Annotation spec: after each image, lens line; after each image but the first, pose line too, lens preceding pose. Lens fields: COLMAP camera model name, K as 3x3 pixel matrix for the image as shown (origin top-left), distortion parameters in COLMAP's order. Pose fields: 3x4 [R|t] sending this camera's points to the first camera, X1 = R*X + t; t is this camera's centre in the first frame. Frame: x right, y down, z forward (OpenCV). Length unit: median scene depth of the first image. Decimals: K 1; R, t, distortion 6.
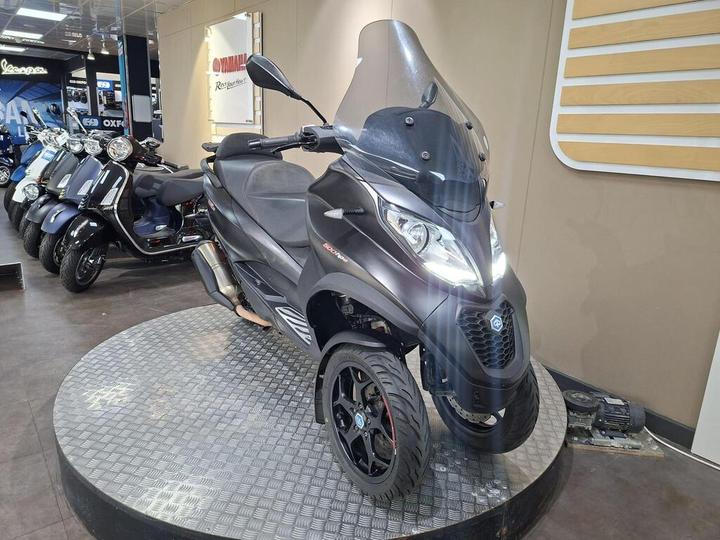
lens RADIAL K [[501.7, 0, 360.3], [0, 501.7, 269.9], [0, 0, 1]] dist [0.079012, -0.093854]
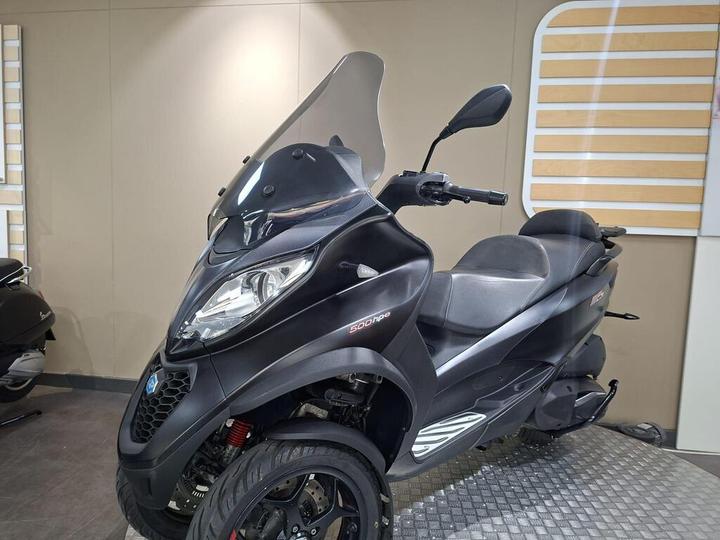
lens RADIAL K [[510.5, 0, 364.9], [0, 510.5, 266.6], [0, 0, 1]] dist [0.006117, -0.005727]
pose [[0.734097, -0.078194, 0.674527, -0.408098], [0.172680, 0.982189, -0.074071, -0.068922], [-0.656721, 0.170853, 0.734525, 0.290258]]
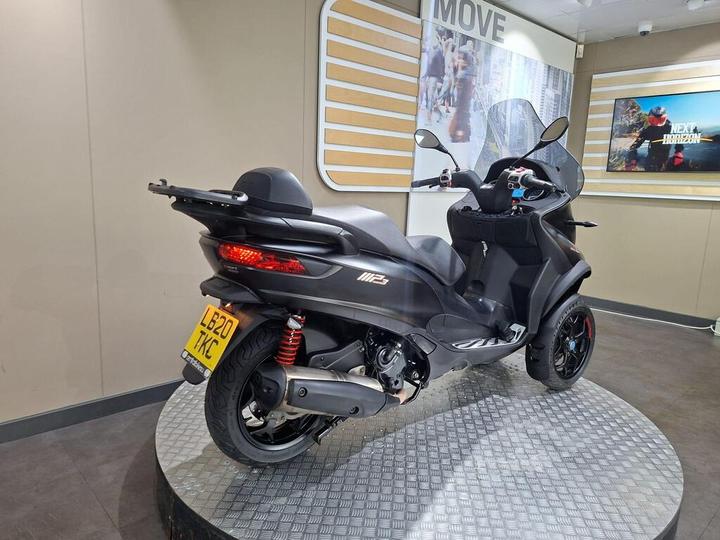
lens RADIAL K [[511.3, 0, 357.4], [0, 511.3, 271.0], [0, 0, 1]] dist [0.060622, -0.063074]
pose [[-0.078874, -0.218667, 0.972607, -0.600952], [0.219203, 0.947963, 0.230903, -0.188437], [-0.972486, 0.231410, -0.026837, 0.653142]]
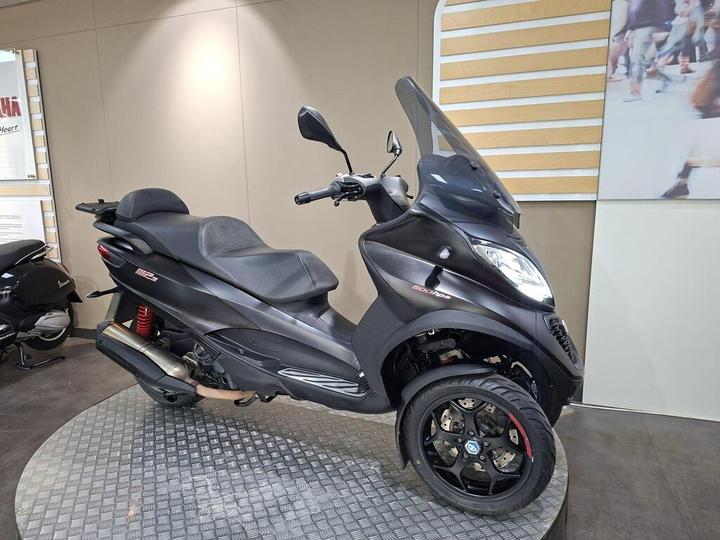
lens RADIAL K [[504.3, 0, 352.5], [0, 504.3, 271.9], [0, 0, 1]] dist [0.045615, -0.038651]
pose [[0.852313, -0.148015, 0.501651, -0.268266], [0.186352, 0.982116, -0.026837, -0.029701], [-0.488708, 0.116357, 0.864654, 0.064827]]
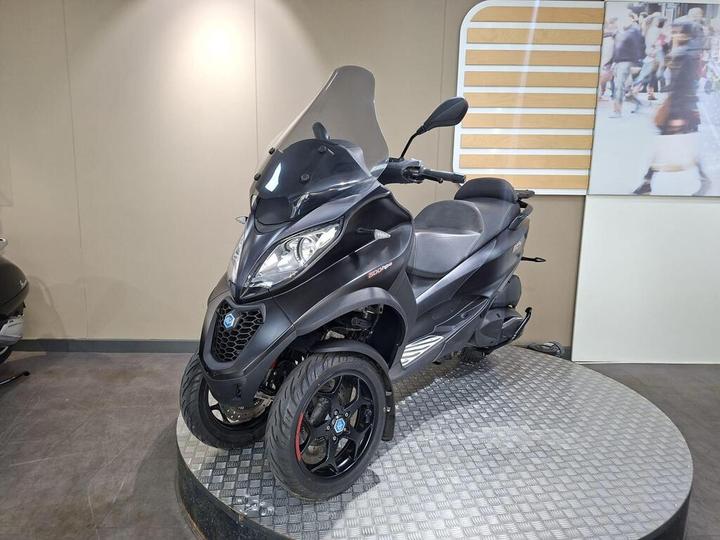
lens RADIAL K [[507.5, 0, 357.4], [0, 507.5, 259.8], [0, 0, 1]] dist [0.051317, -0.048030]
pose [[0.610675, -0.155528, 0.776458, -0.548444], [0.213971, 0.976458, 0.027303, -0.082098], [-0.762426, 0.149466, 0.629577, 0.258091]]
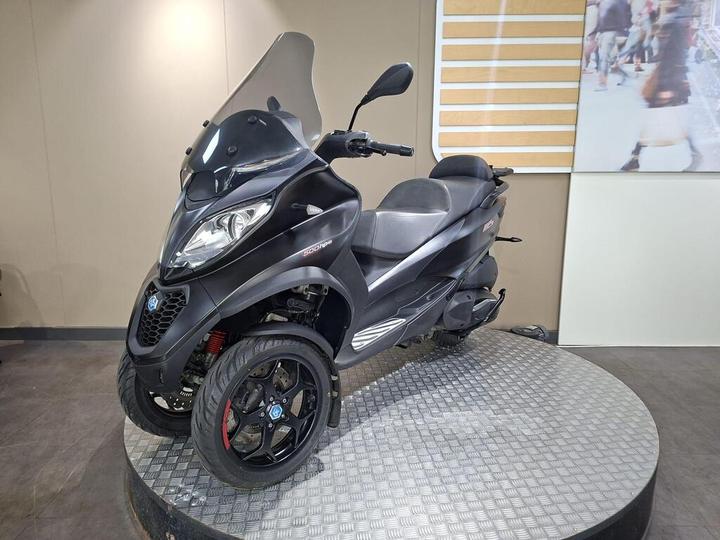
lens RADIAL K [[504.8, 0, 362.4], [0, 504.8, 259.6], [0, 0, 1]] dist [0.053460, -0.049782]
pose [[0.624866, -0.180581, 0.759561, -0.490650], [0.227410, 0.972796, 0.044194, -0.058711], [-0.746878, 0.145117, 0.648933, 0.227967]]
